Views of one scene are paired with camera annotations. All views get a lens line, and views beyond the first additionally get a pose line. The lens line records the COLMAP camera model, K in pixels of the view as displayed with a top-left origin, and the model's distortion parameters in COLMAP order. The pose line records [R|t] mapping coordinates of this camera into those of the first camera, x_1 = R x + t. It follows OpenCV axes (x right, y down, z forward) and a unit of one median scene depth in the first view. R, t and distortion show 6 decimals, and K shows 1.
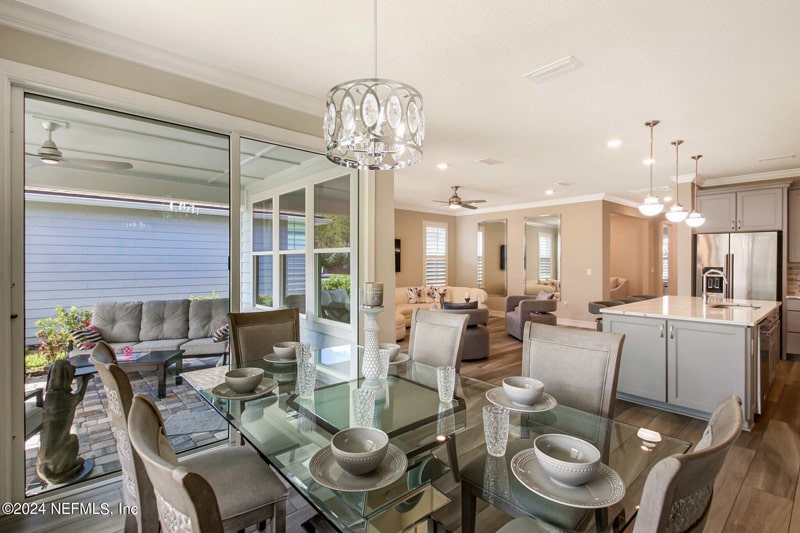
lens RADIAL K [[377.7, 0, 397.2], [0, 377.7, 263.4], [0, 0, 1]] dist [0.000288, 0.000012]
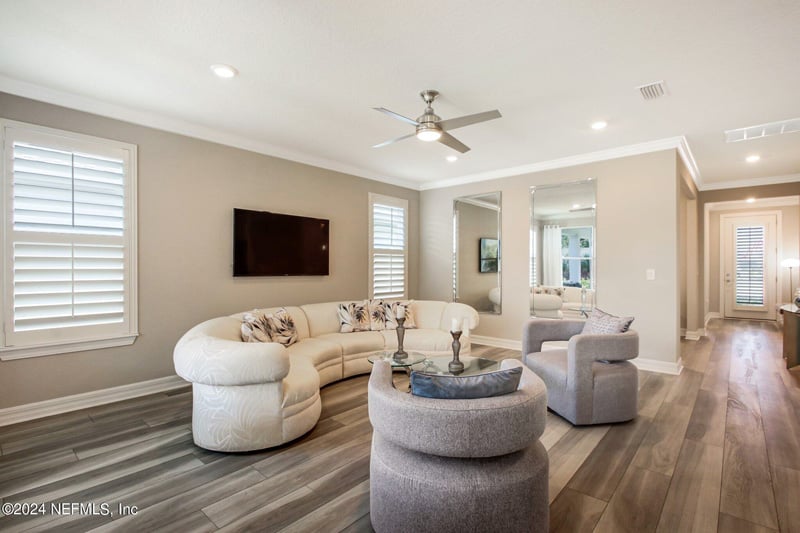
lens RADIAL K [[377.7, 0, 397.2], [0, 377.7, 263.4], [0, 0, 1]] dist [0.000288, 0.000012]
pose [[0.992865, 0.000479, 0.119240, 0.045073], [0.000500, 0.999966, -0.008183, 0.009412], [-0.119240, 0.008184, 0.992832, 0.419073]]
